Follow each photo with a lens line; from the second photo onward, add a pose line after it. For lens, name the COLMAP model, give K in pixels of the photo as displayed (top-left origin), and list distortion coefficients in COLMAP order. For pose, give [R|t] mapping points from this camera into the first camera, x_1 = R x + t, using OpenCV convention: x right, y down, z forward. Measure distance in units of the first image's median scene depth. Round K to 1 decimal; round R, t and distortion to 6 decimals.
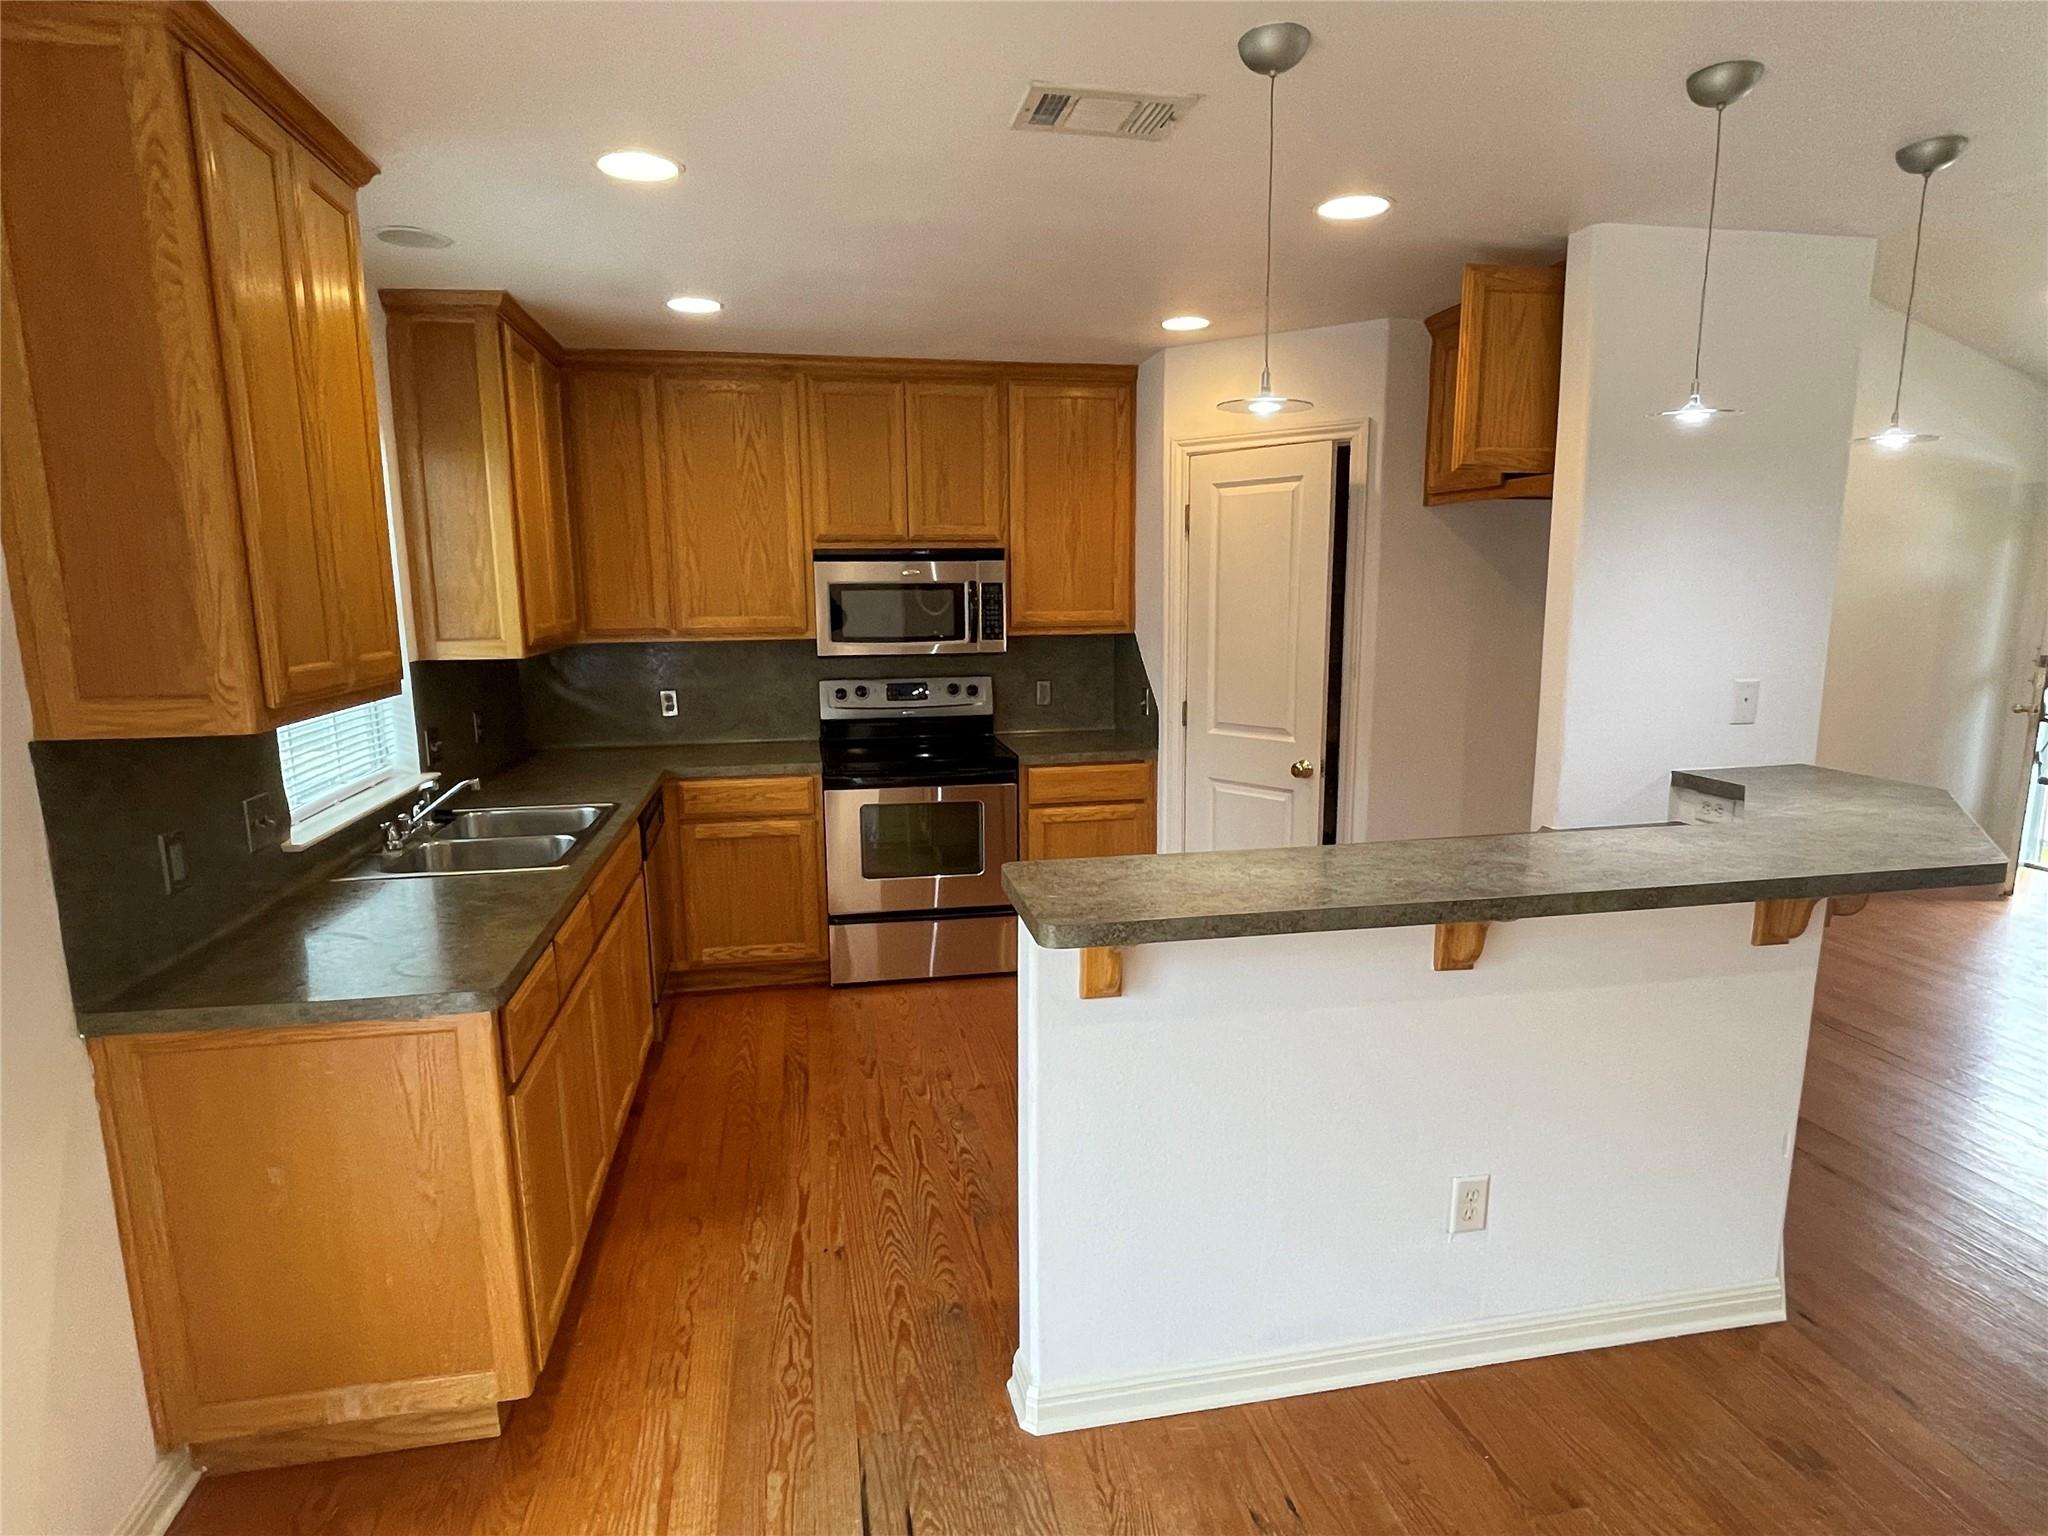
lens RADIAL K [[1107.4, 0, 1026.0], [0, 1107.4, 768.9], [0, 0, 1]] dist [-0.001209, -0.000585]
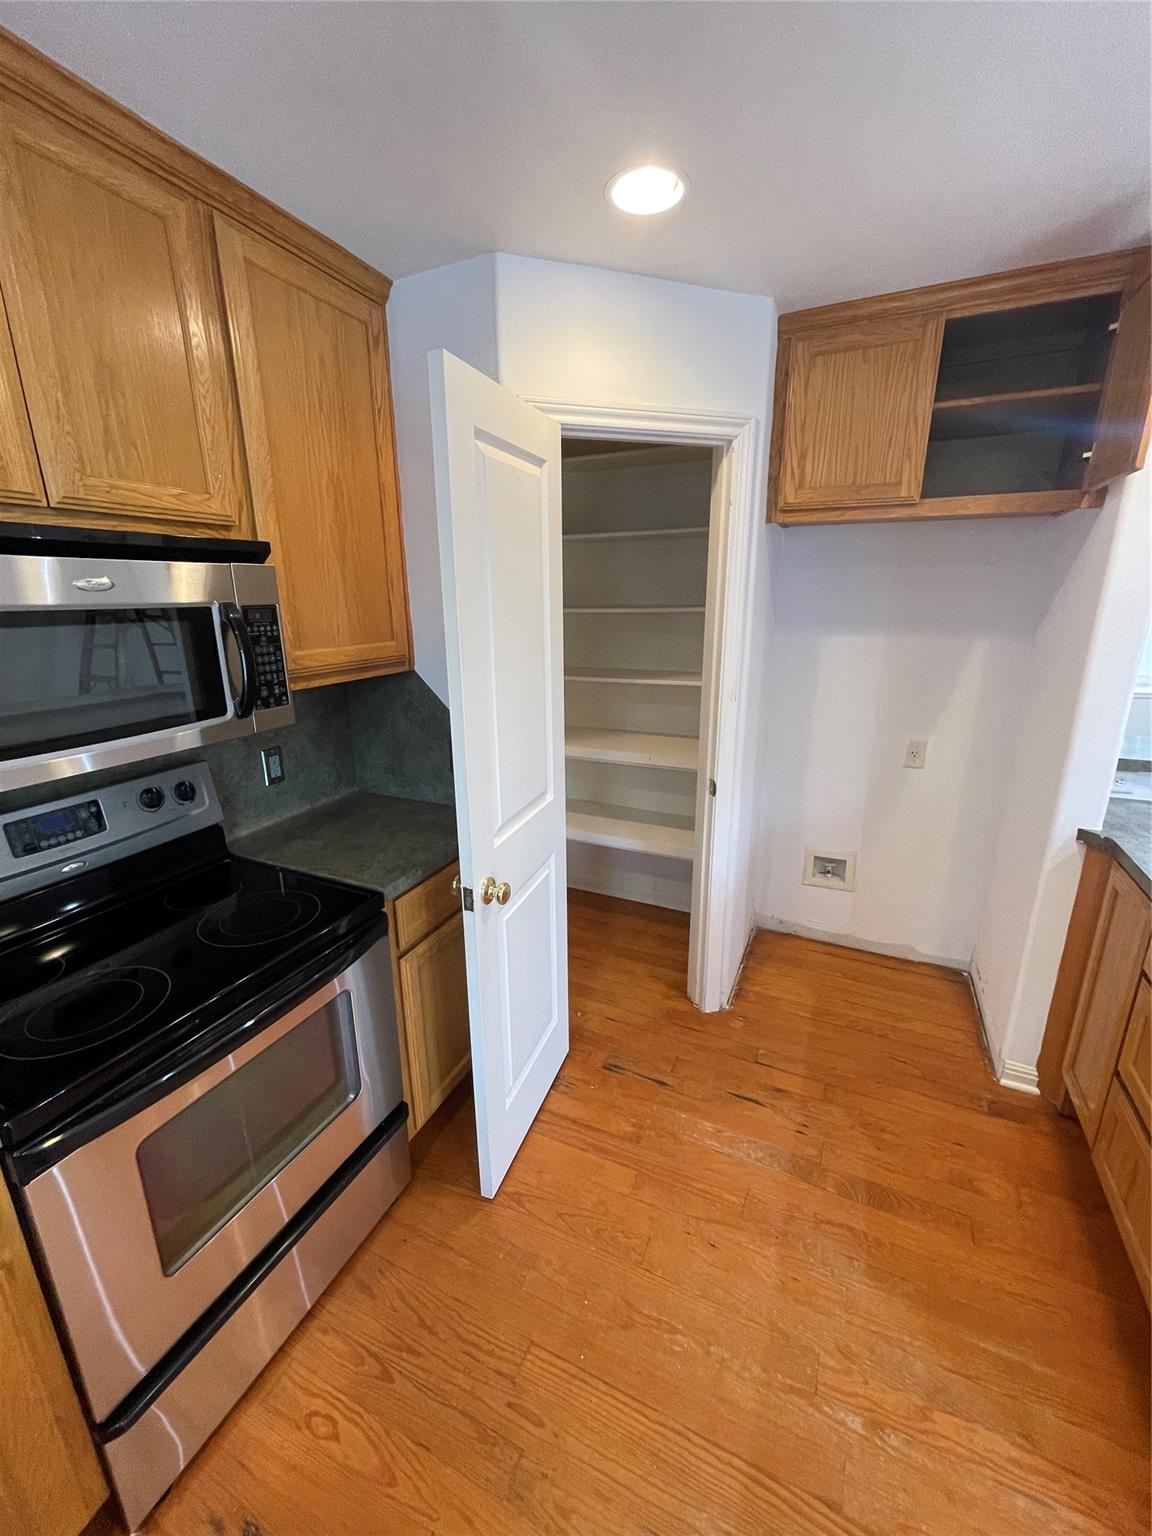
lens RADIAL K [[613.7, 0, 570.5], [0, 613.7, 769.6], [0, 0, 1]] dist [-0.003188, 0.000146]
pose [[0.588904, -0.216397, 0.778694, -0.196848], [0.138525, 0.976256, 0.166536, -0.119028], [-0.796243, 0.009795, 0.604897, 0.698299]]
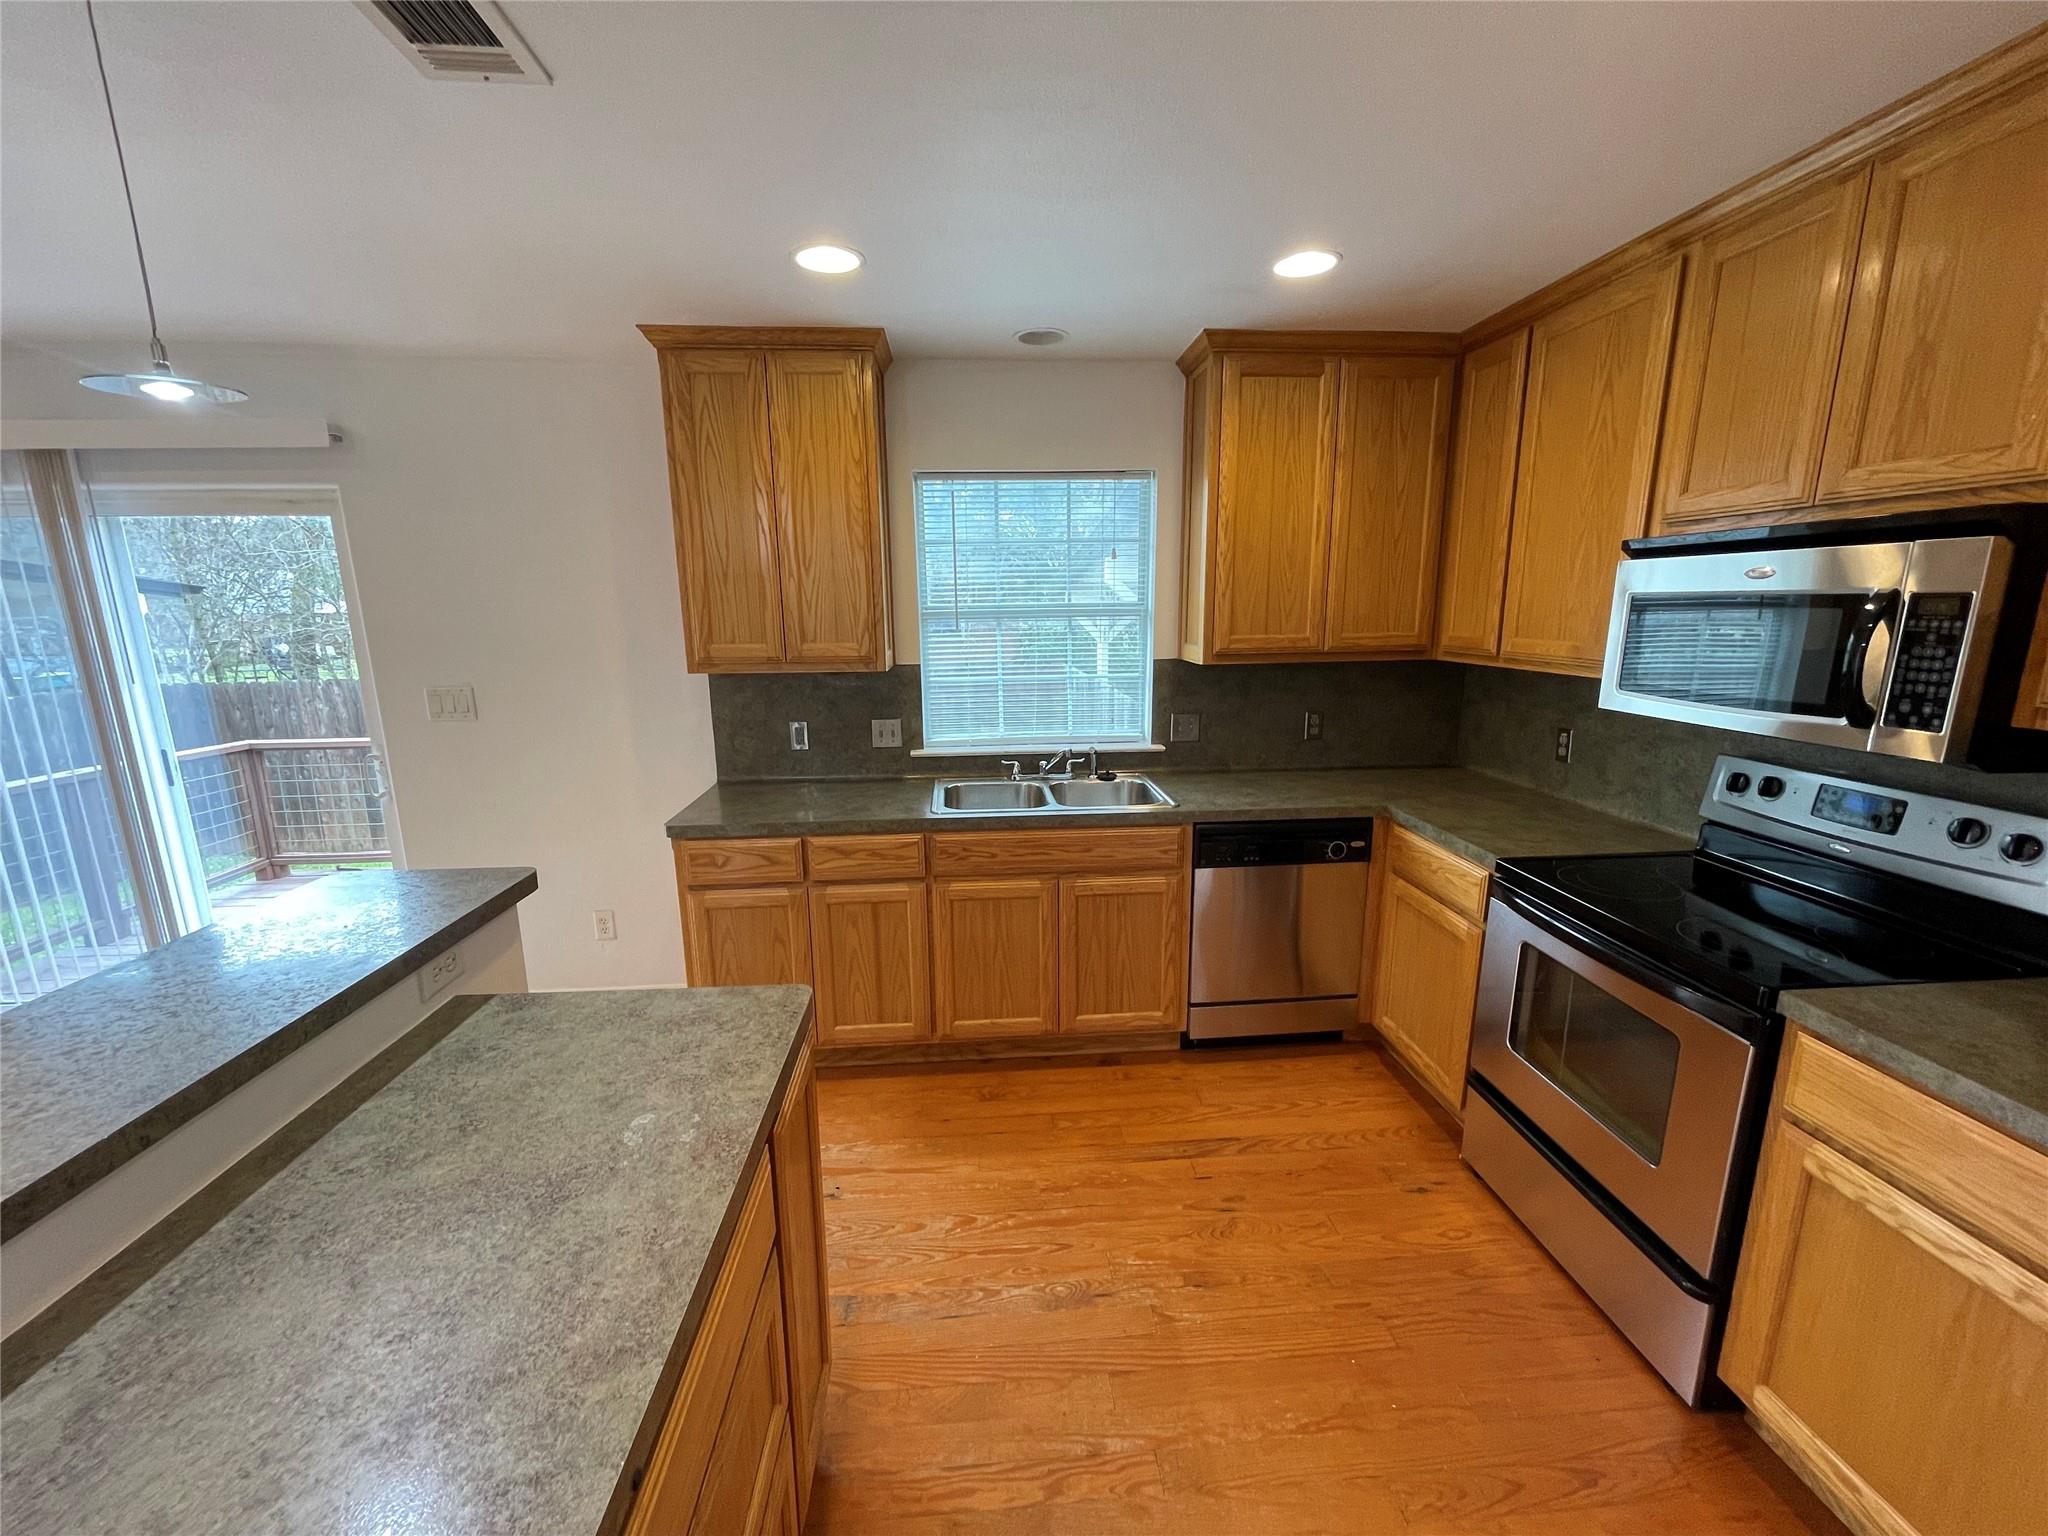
lens RADIAL K [[818.3, 0, 1026.0], [0, 818.3, 777.5], [0, 0, 1]] dist [-0.003188, 0.000146]
pose [[-0.108489, 0.217584, -0.969993, 0.316993], [-0.147393, 0.961447, 0.232152, -0.123781], [0.983110, 0.168157, -0.072236, 0.705020]]
